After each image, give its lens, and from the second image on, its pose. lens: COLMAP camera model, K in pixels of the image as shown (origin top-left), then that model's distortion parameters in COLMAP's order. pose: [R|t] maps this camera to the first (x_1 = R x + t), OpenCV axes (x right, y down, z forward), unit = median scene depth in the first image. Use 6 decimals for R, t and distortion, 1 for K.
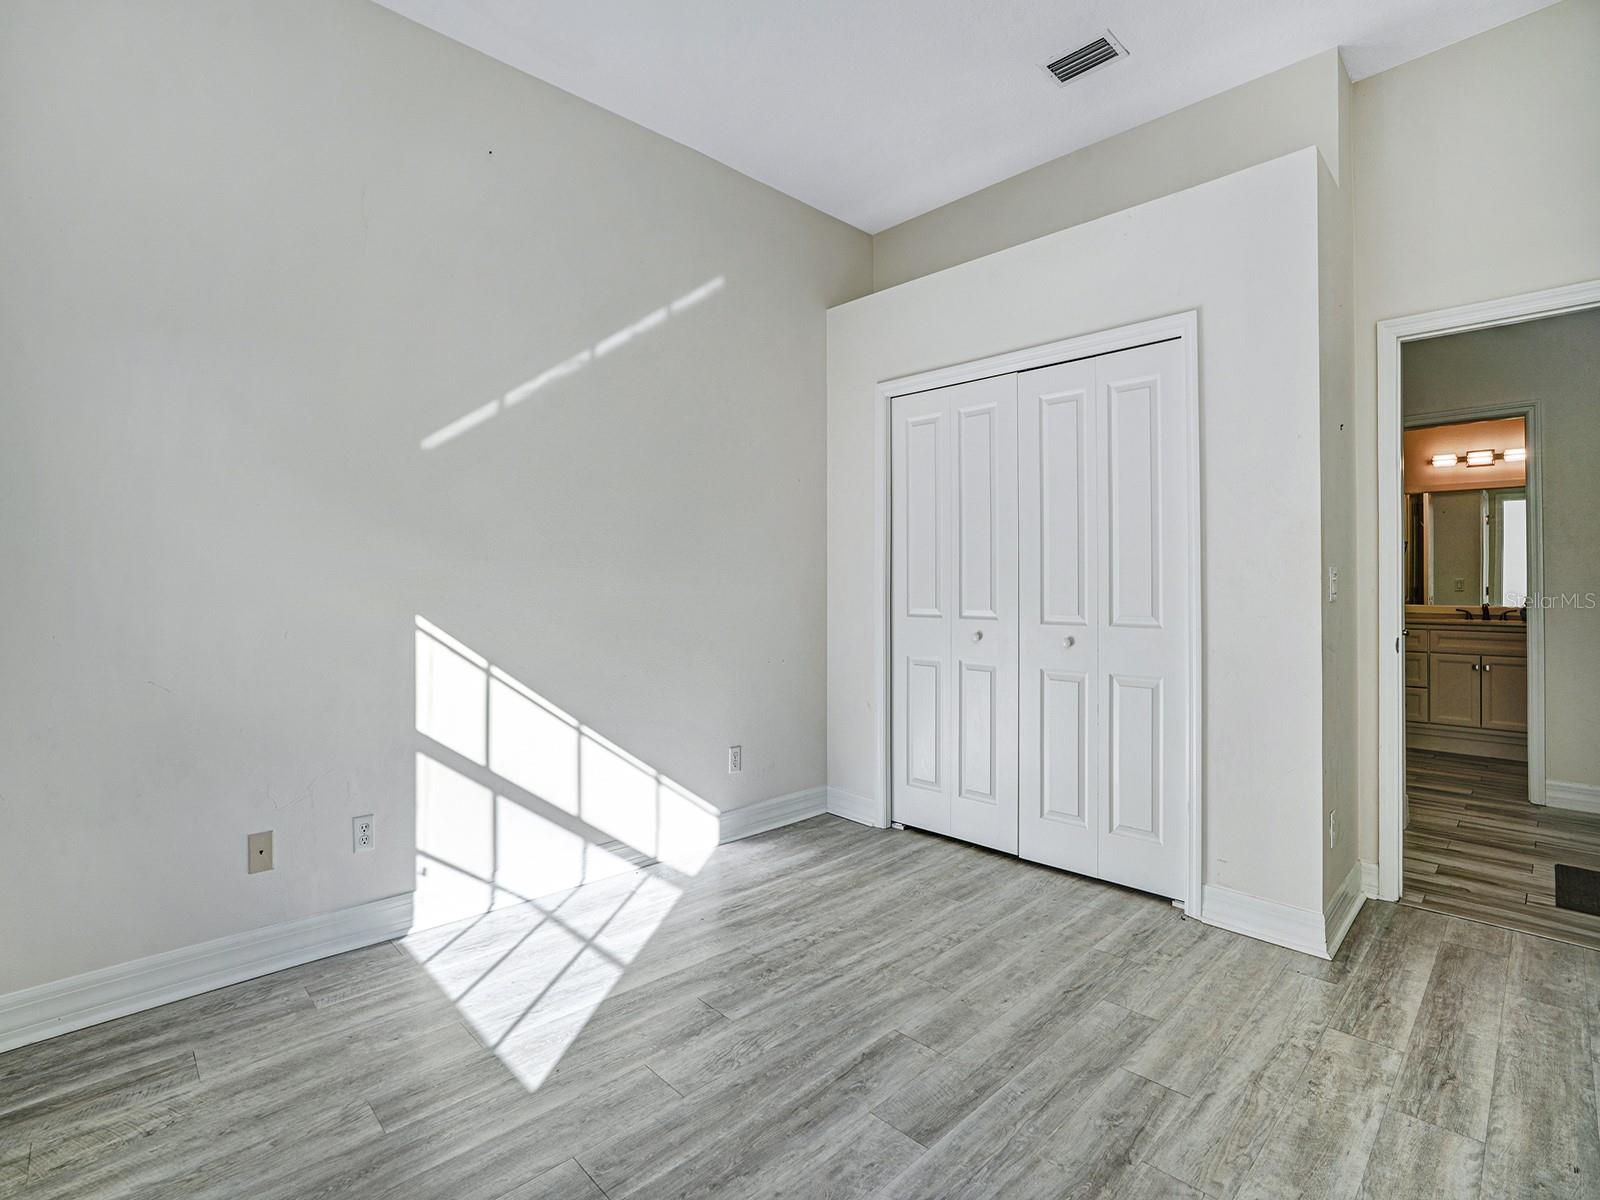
lens RADIAL K [[751.3, 0, 793.9], [0, 751.3, 601.4], [0, 0, 1]] dist [-0.057083, 0.020811]
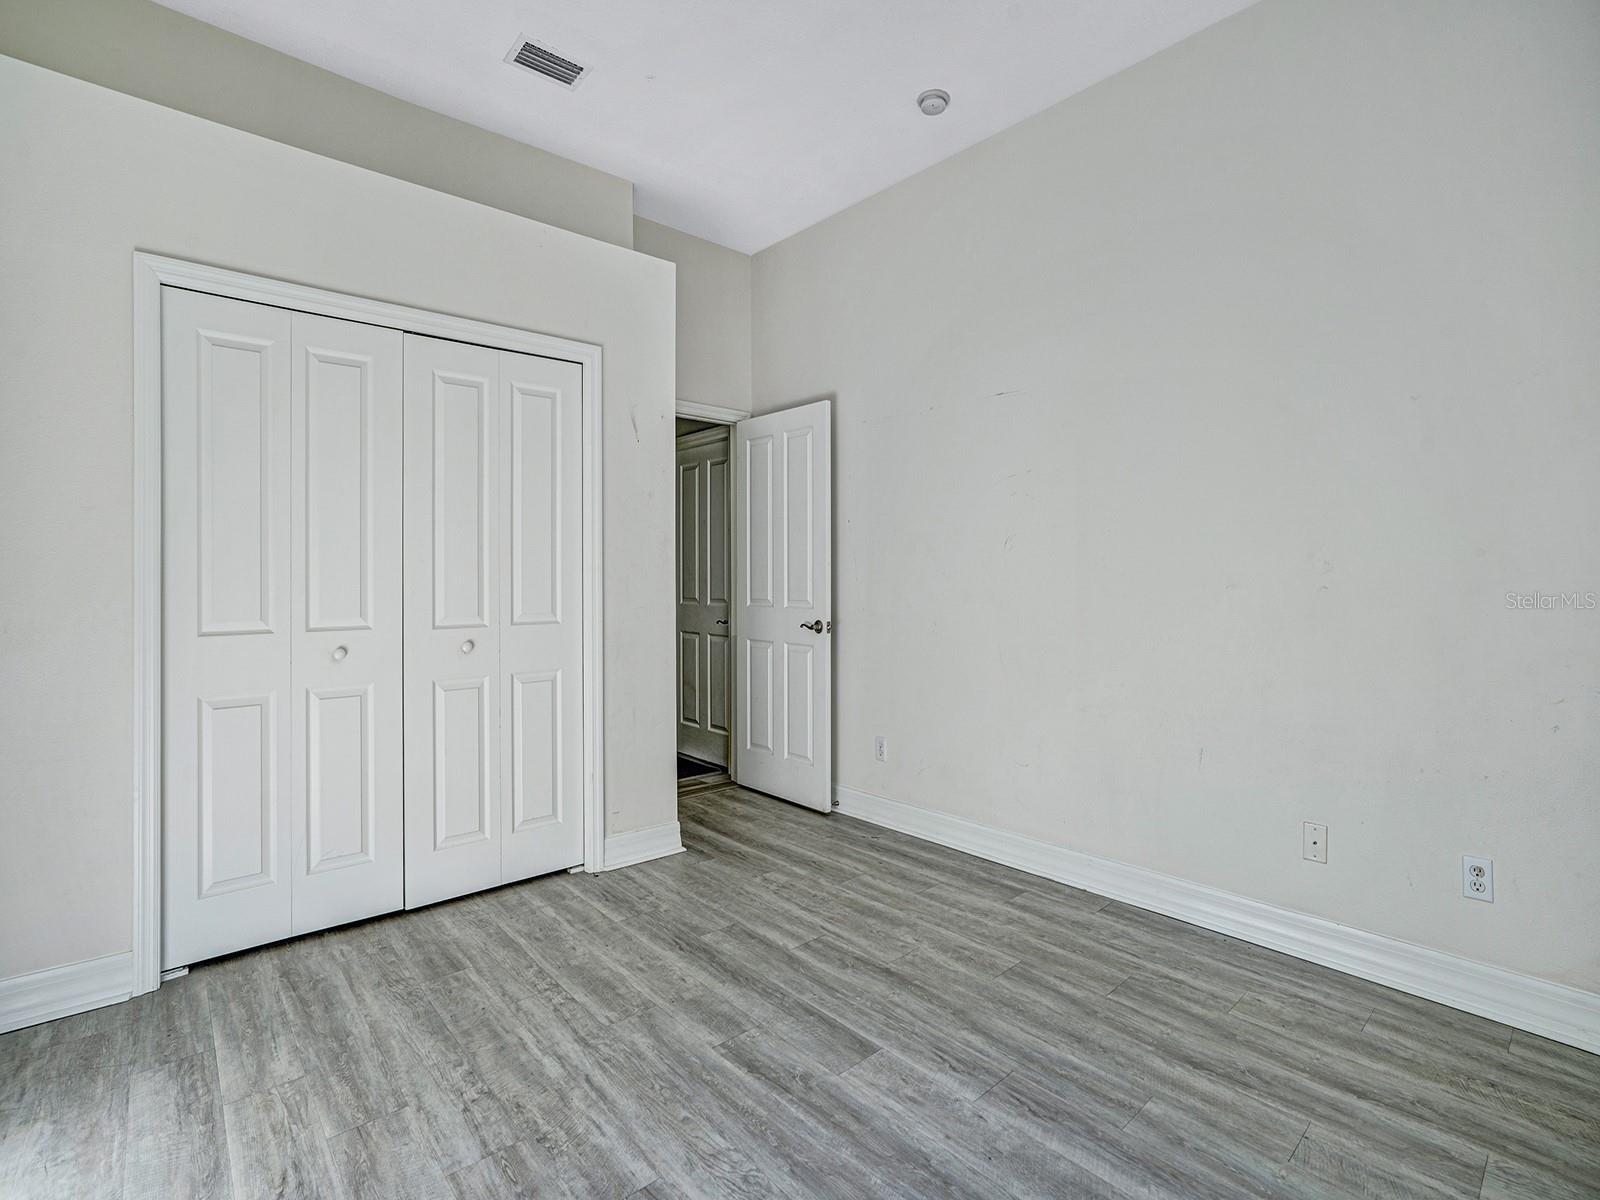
lens RADIAL K [[761.9, 0, 801.6], [0, 761.9, 611.7], [0, 0, 1]] dist [-0.055011, 0.021264]
pose [[0.043078, -0.040096, 0.998267, -0.639675], [0.021294, 0.999004, 0.039207, -0.016172], [-0.998845, 0.019568, 0.043889, 0.659629]]
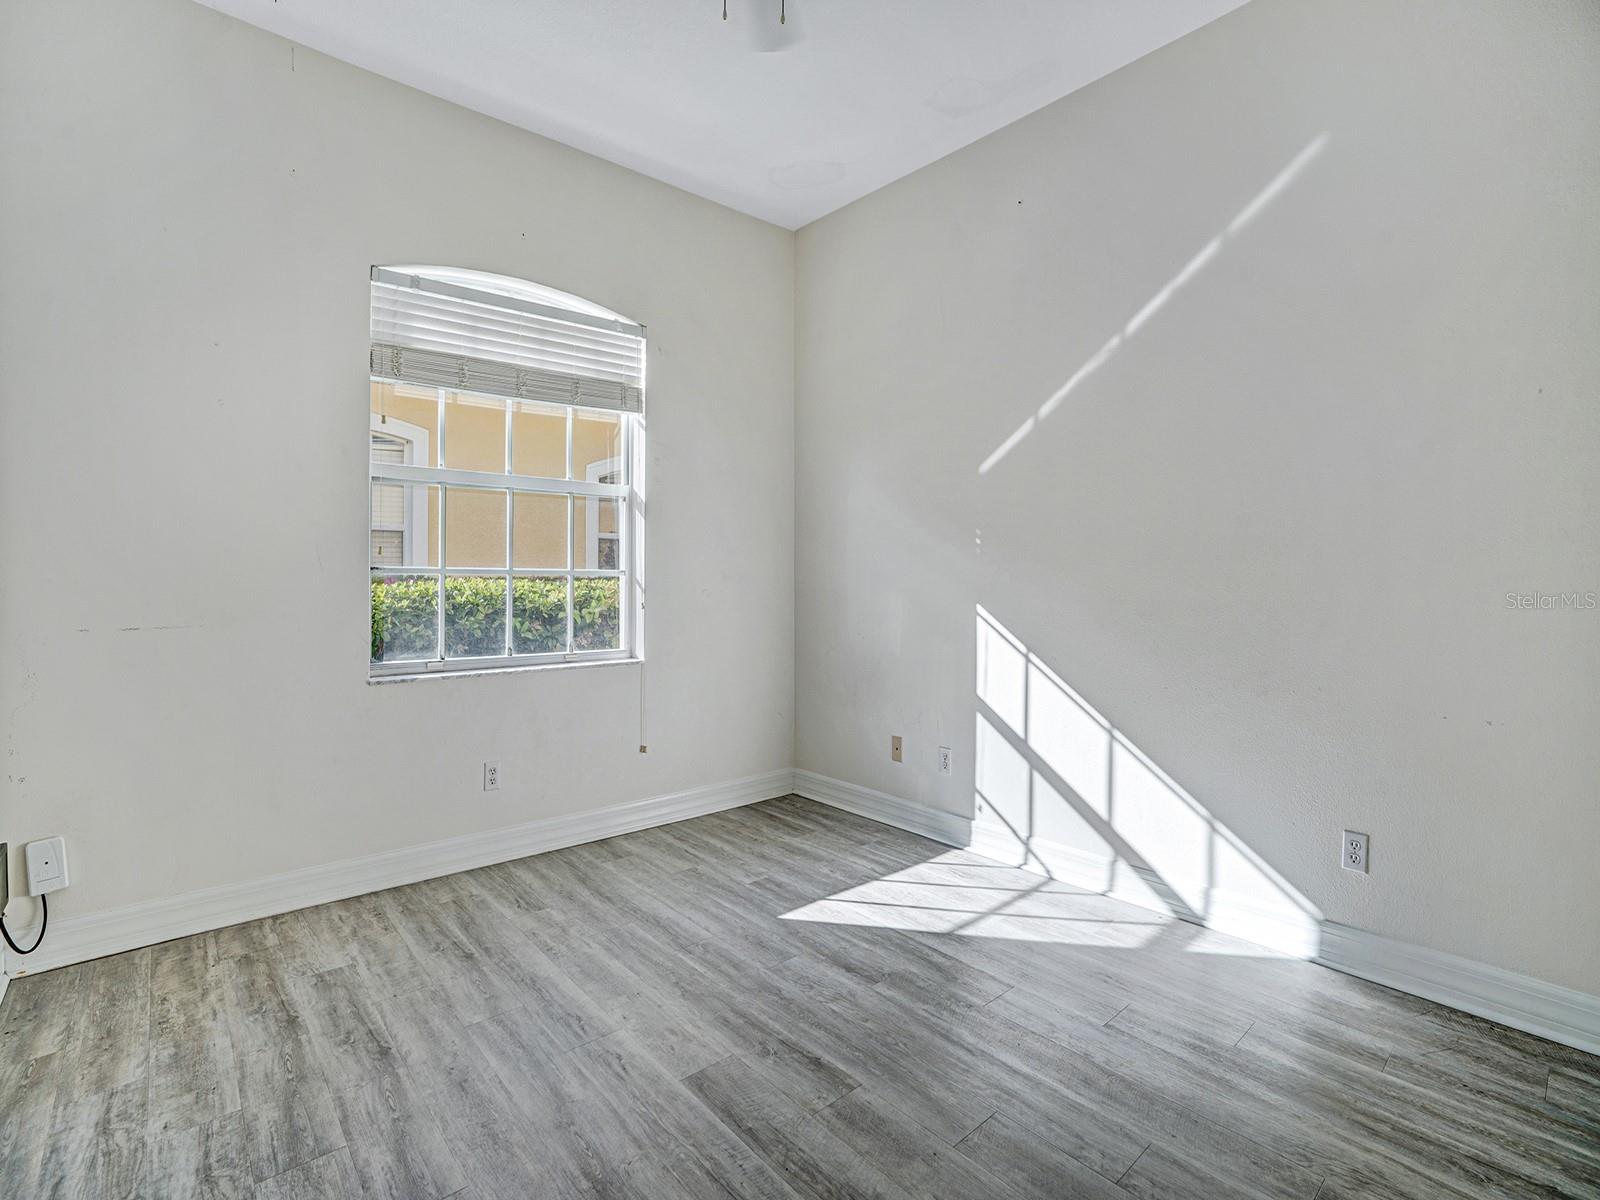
lens RADIAL K [[776.0, 0, 807.6], [0, 776.0, 579.3], [0, 0, 1]] dist [-0.058574, 0.023927]
pose [[-0.040324, 0.005326, -0.999172, 0.834095], [-0.023962, 0.999693, 0.006296, -0.025671], [0.998899, 0.024196, -0.040184, 0.759709]]
